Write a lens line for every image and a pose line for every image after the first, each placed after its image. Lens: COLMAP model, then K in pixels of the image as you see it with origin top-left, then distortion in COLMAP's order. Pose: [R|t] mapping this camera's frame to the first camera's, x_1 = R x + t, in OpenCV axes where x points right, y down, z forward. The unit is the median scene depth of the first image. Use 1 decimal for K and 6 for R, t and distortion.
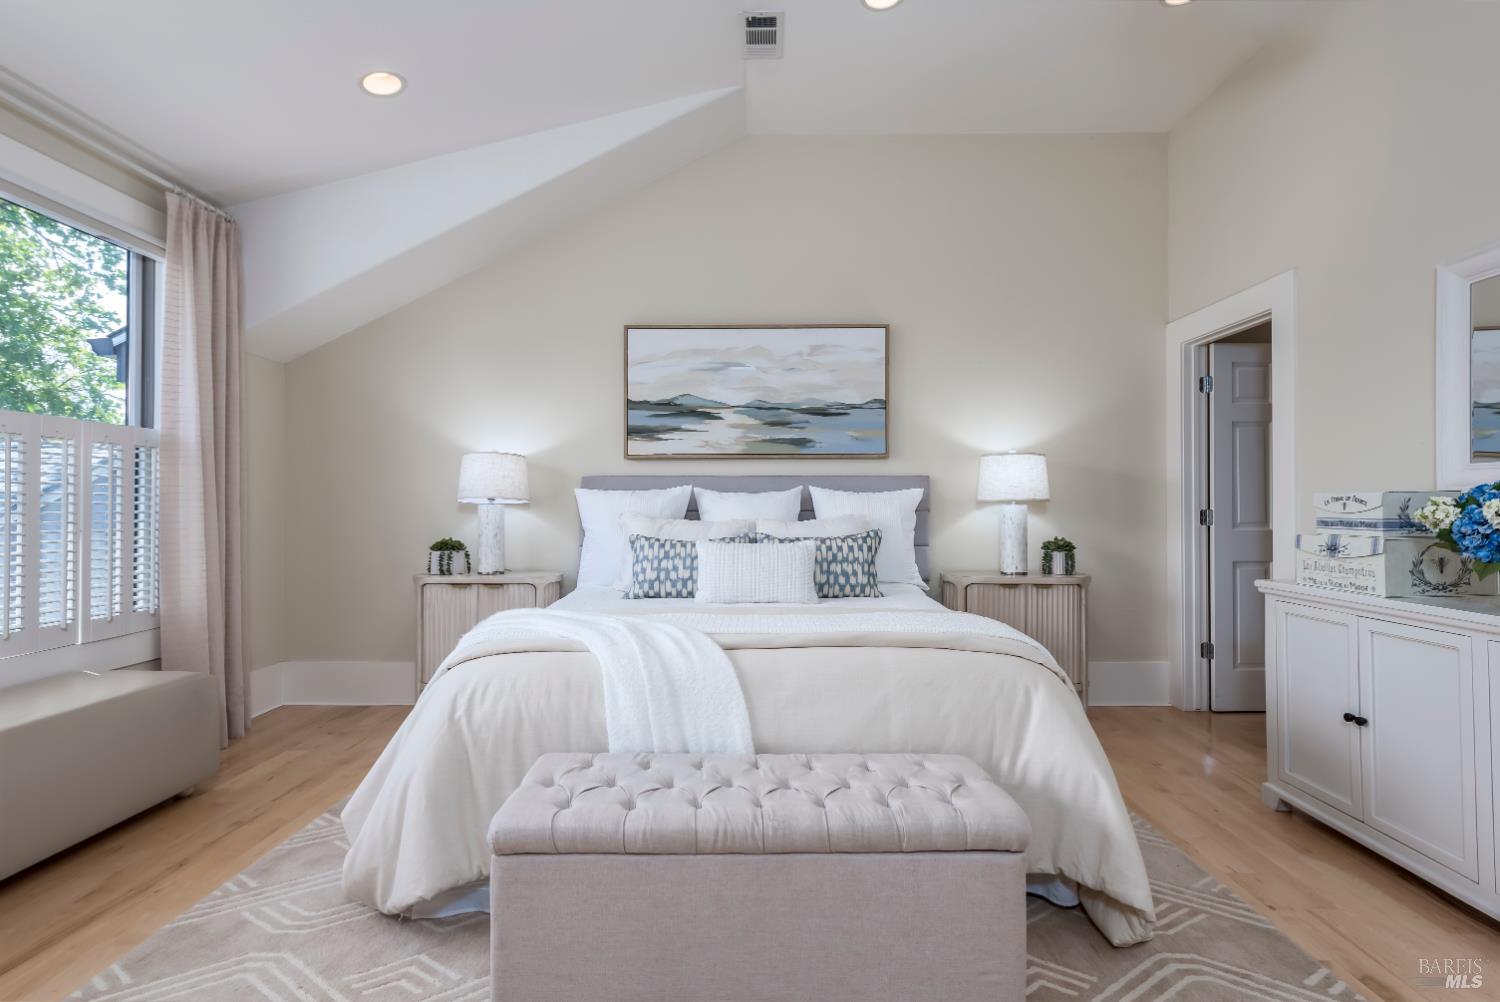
lens RADIAL K [[772.0, 0, 755.5], [0, 772.0, 499.9], [0, 0, 1]] dist [0.023041, -0.013842]
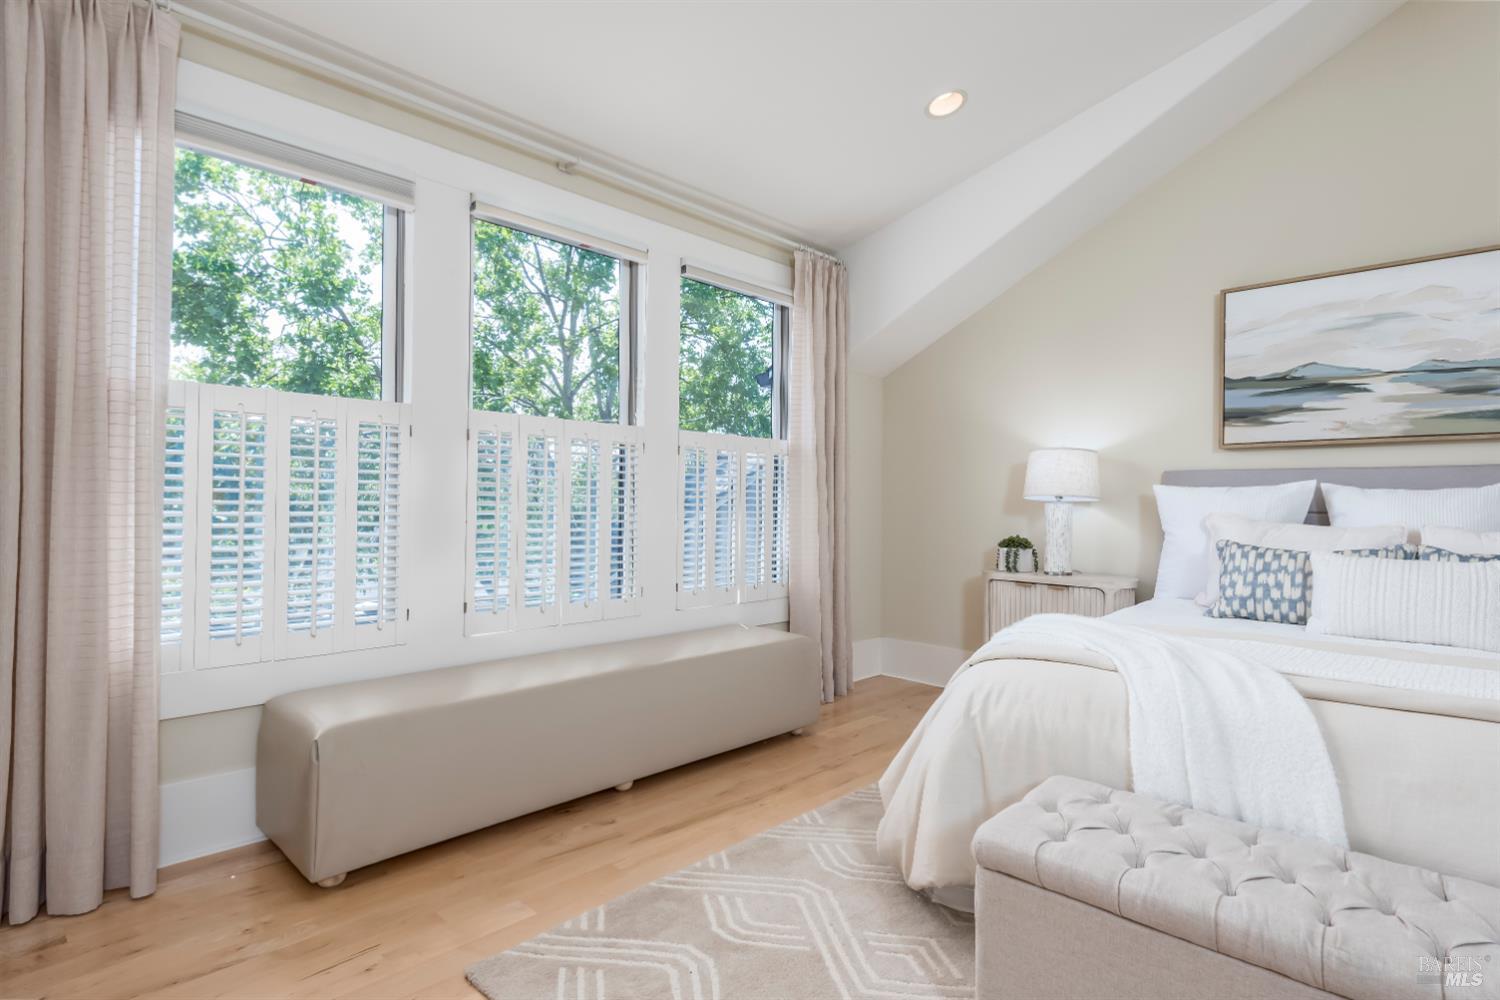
lens RADIAL K [[772.0, 0, 755.5], [0, 772.0, 498.9], [0, 0, 1]] dist [0.023041, -0.013842]
pose [[0.723181, 0.006089, -0.690632, 0.057684], [-0.004947, 0.999981, 0.003636, 0.000044], [0.690641, 0.000787, 0.723198, 0.051085]]
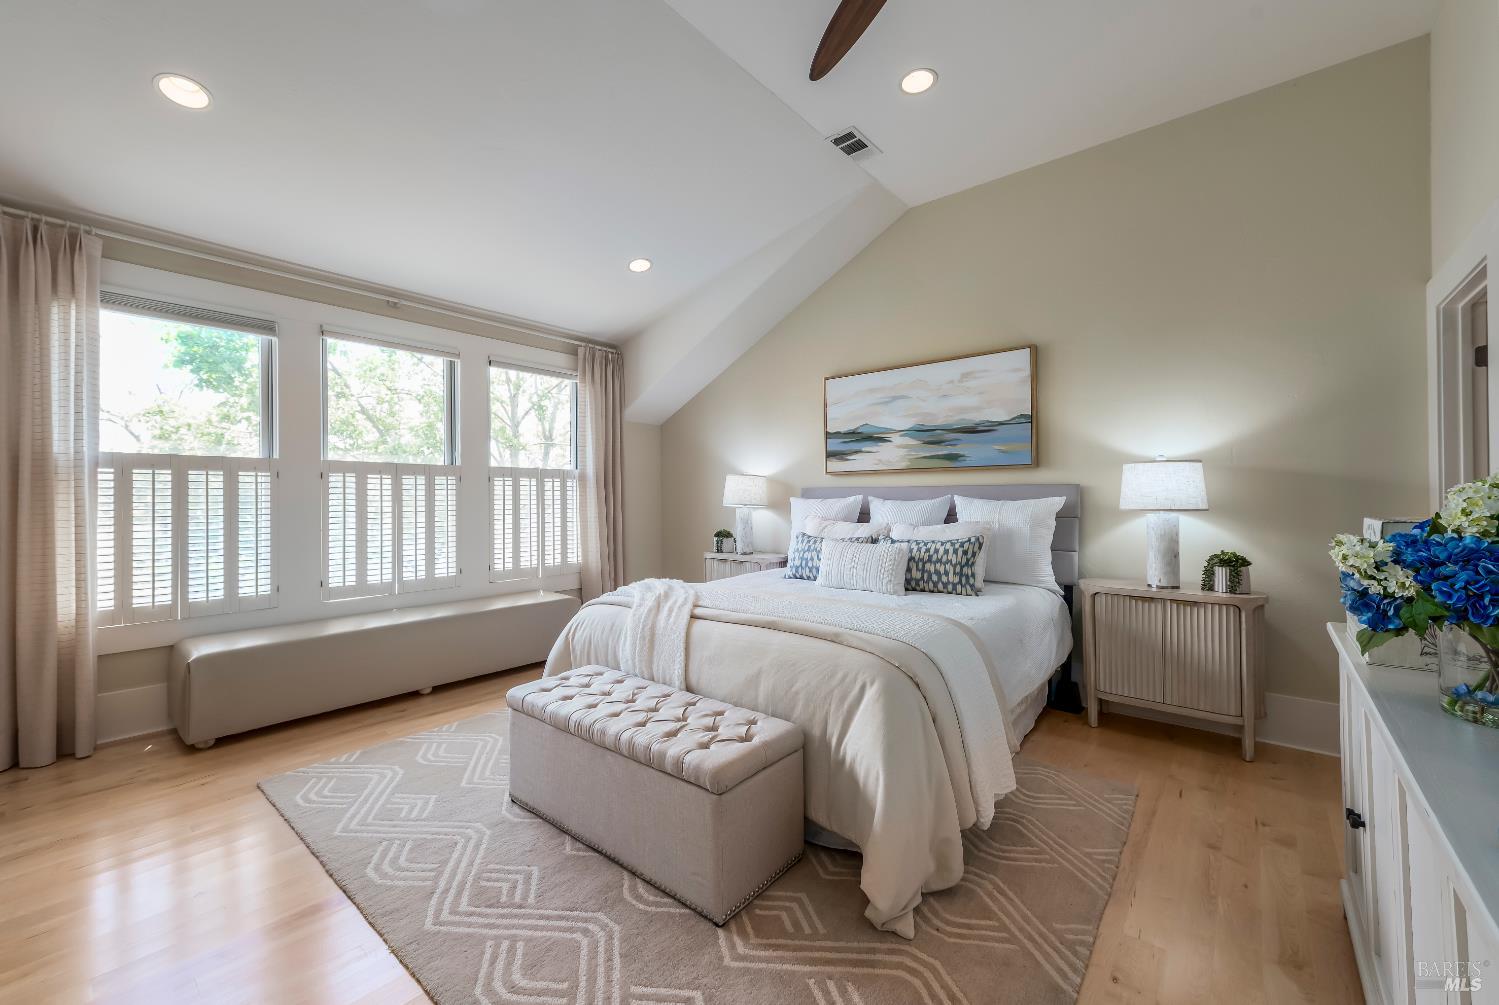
lens RADIAL K [[601.6, 0, 744.1], [0, 601.6, 496.5], [0, 0, 1]] dist [0.011416, -0.000021]
pose [[0.760915, -0.002194, -0.648848, 0.485288], [0.009661, 0.999922, 0.007948, -0.030111], [0.648780, -0.012317, 0.760877, 0.115454]]
